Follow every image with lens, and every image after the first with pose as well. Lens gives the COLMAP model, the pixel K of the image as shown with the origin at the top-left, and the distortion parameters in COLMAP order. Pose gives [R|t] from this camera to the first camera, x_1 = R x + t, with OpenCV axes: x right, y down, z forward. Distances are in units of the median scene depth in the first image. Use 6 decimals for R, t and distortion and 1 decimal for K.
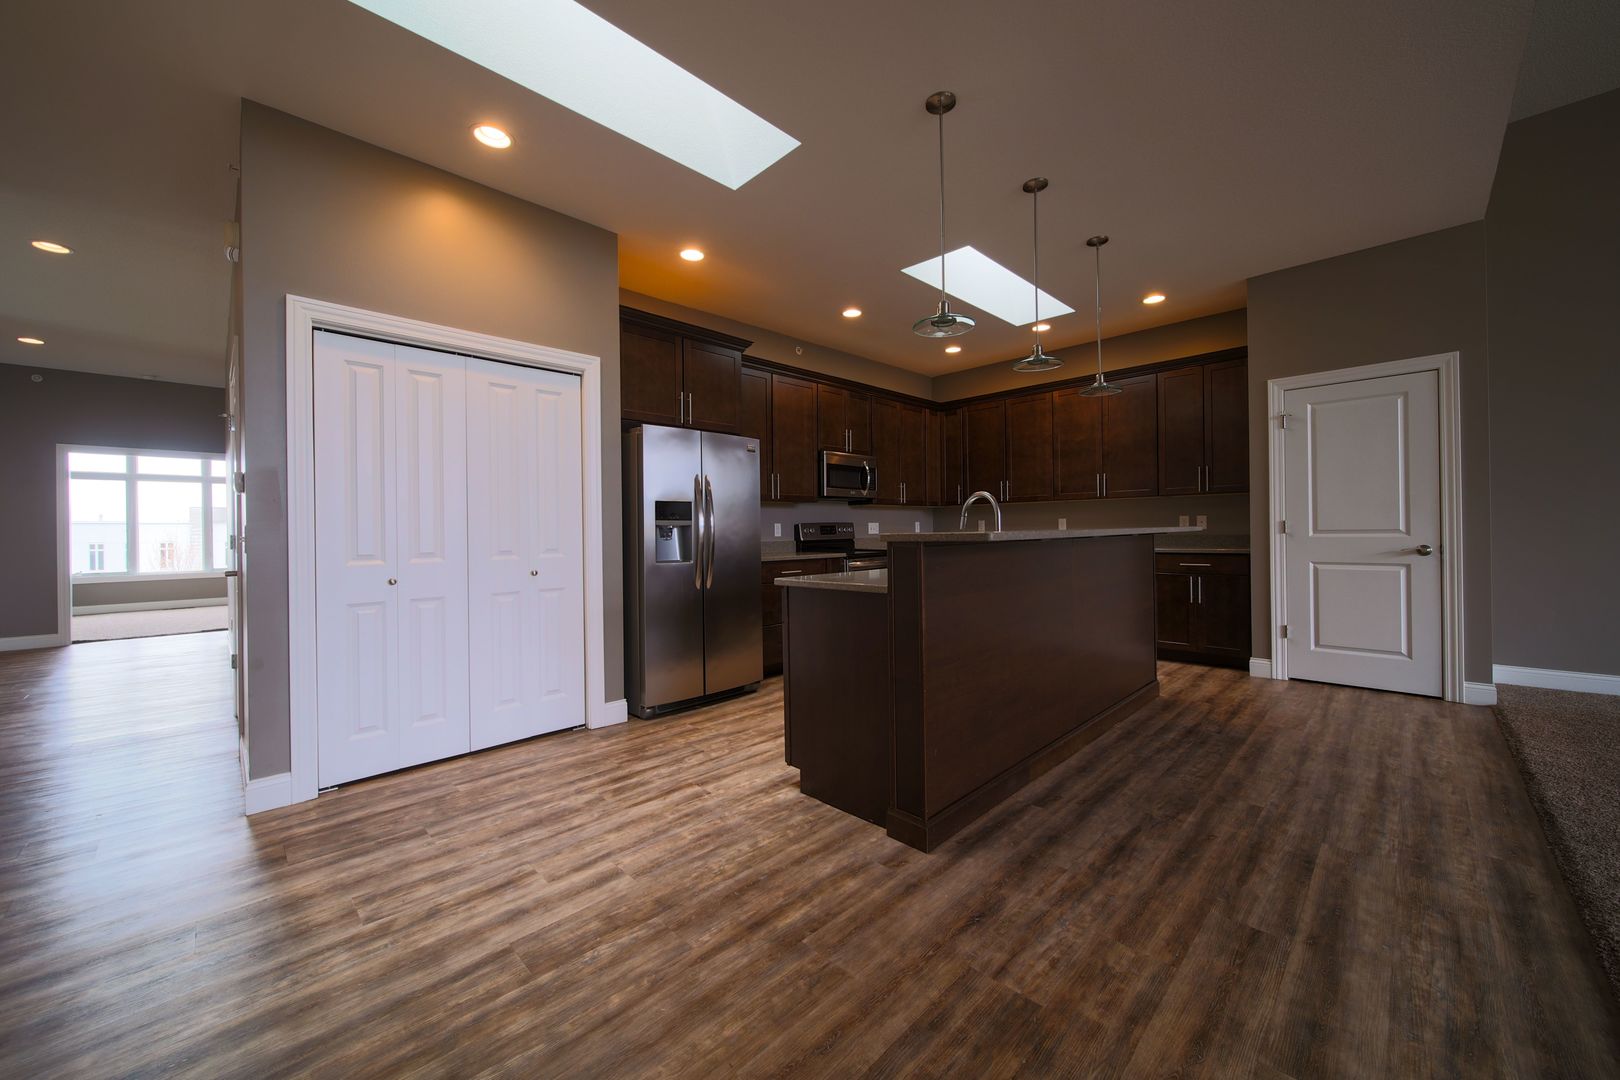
lens RADIAL K [[601.6, 0, 811.2], [0, 601.6, 530.5], [0, 0, 1]] dist [-0.001976, -0.000930]
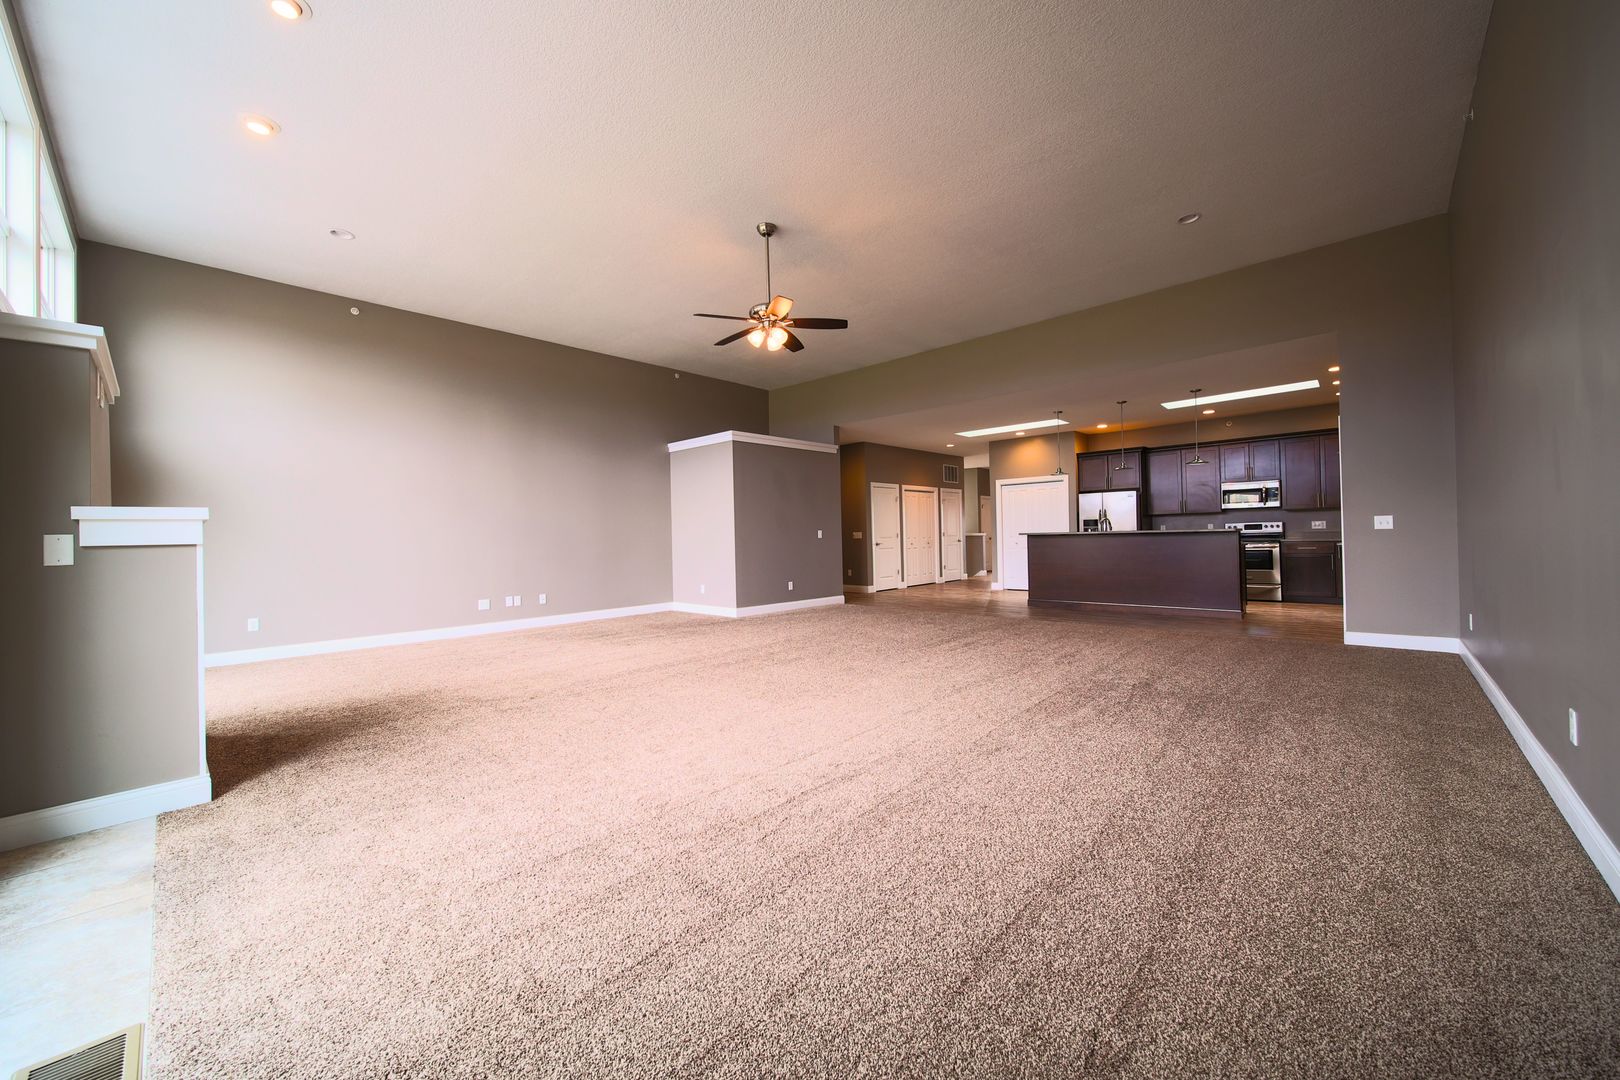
lens RADIAL K [[601.6, 0, 811.2], [0, 601.6, 530.5], [0, 0, 1]] dist [-0.001976, -0.000930]
pose [[0.038297, 0.004816, -0.999255, 3.858385], [0.021649, 0.999750, 0.005648, -0.064111], [0.999032, -0.021849, 0.038183, -0.630583]]
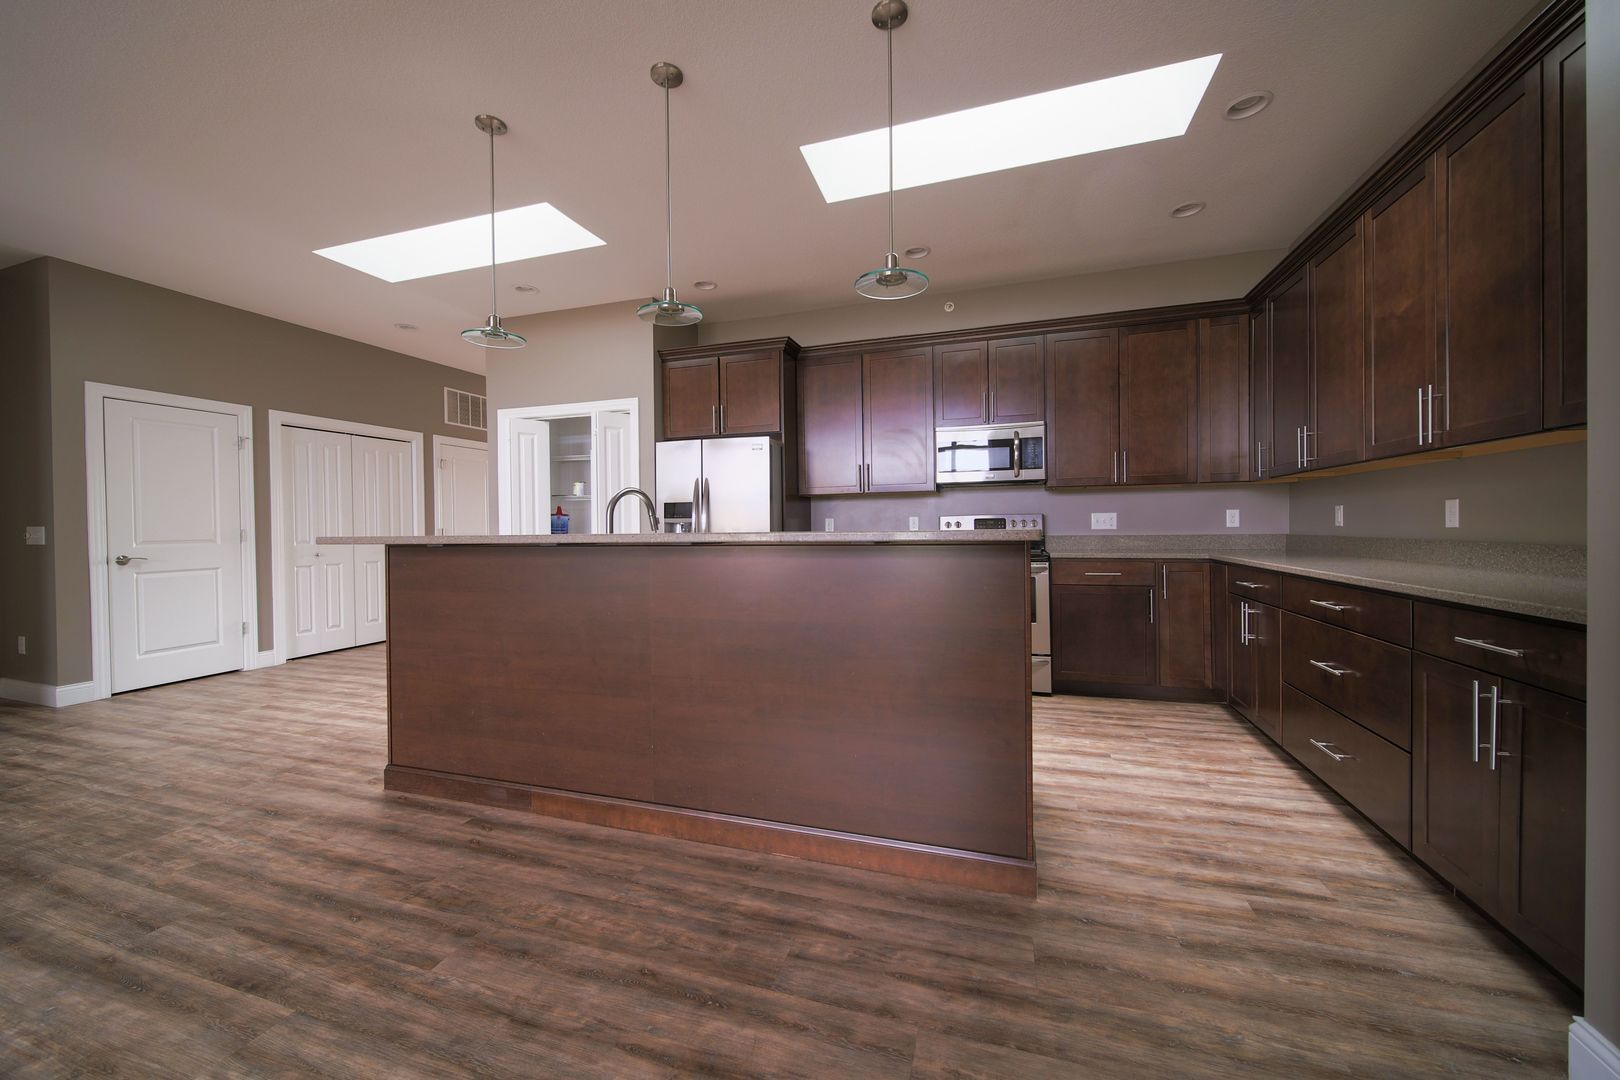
lens RADIAL K [[601.6, 0, 811.2], [0, 601.6, 530.5], [0, 0, 1]] dist [-0.001976, -0.000930]
pose [[0.458026, 0.015802, -0.888798, 1.467992], [0.005976, 0.999765, 0.020855, -0.024531], [0.888919, -0.014863, 0.457824, 1.045850]]
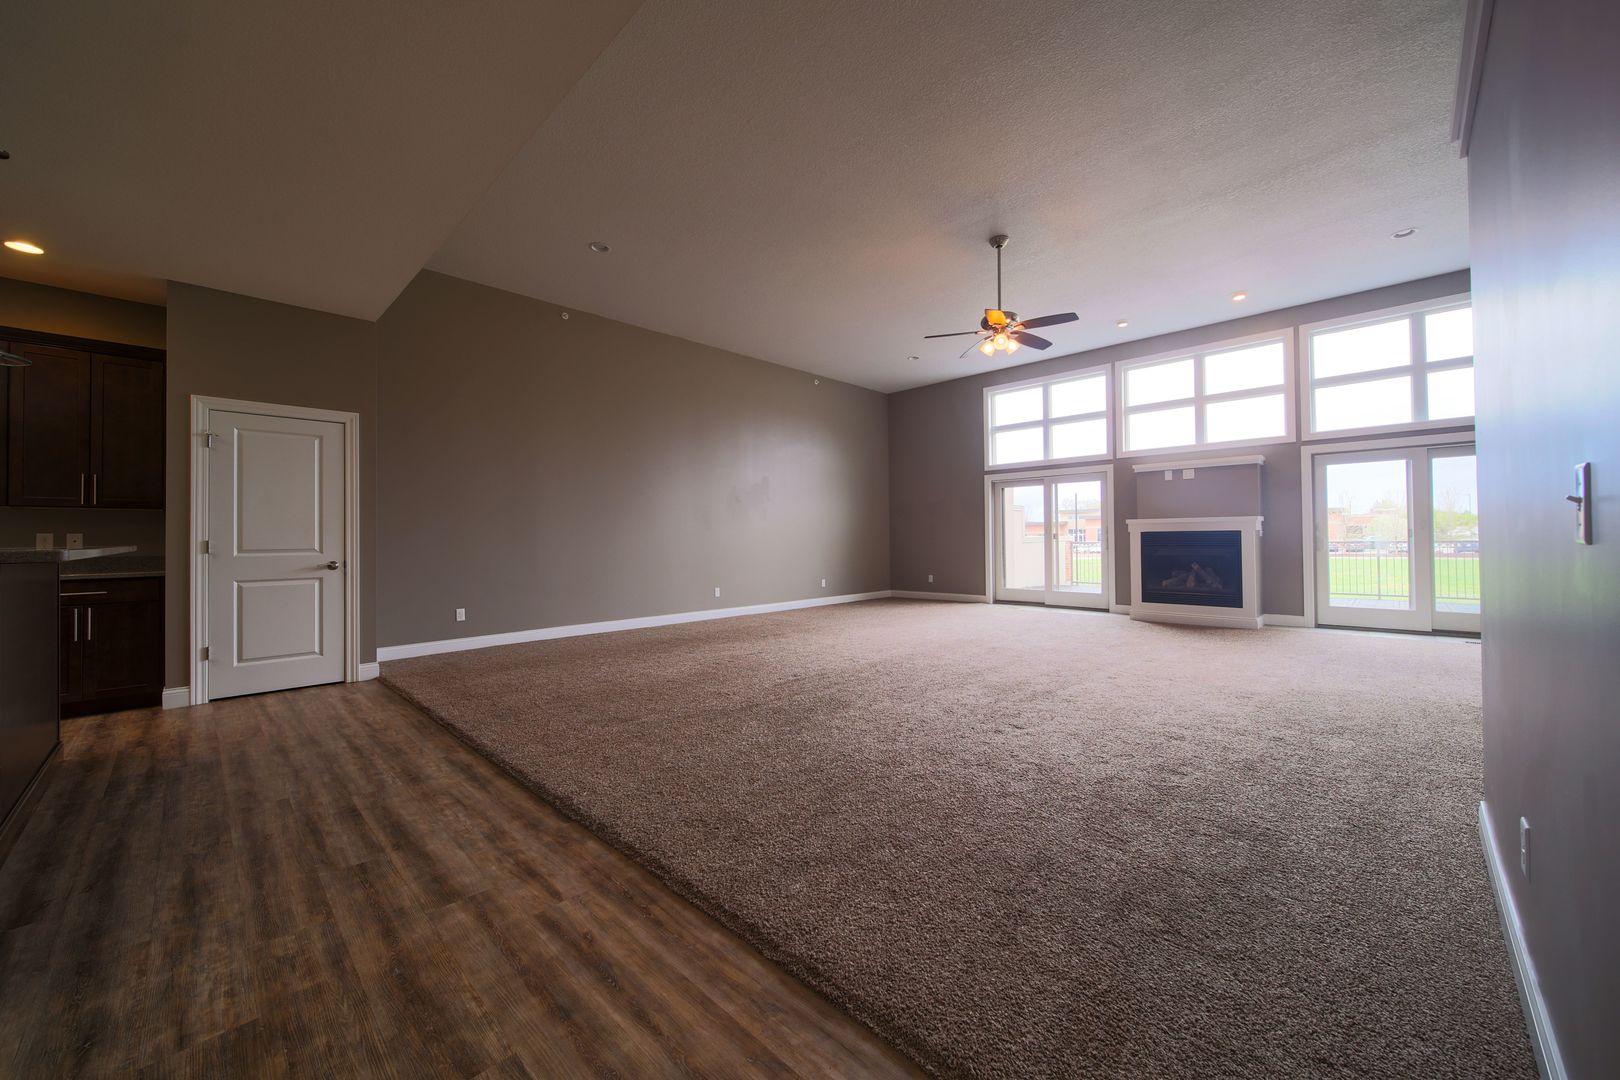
lens RADIAL K [[601.6, 0, 811.2], [0, 601.6, 530.5], [0, 0, 1]] dist [-0.001976, -0.000930]
pose [[-0.017553, 0.027776, 0.999460, -0.375606], [0.009927, 0.999570, -0.027605, 0.007038], [-0.999797, 0.009437, -0.017822, 0.047017]]
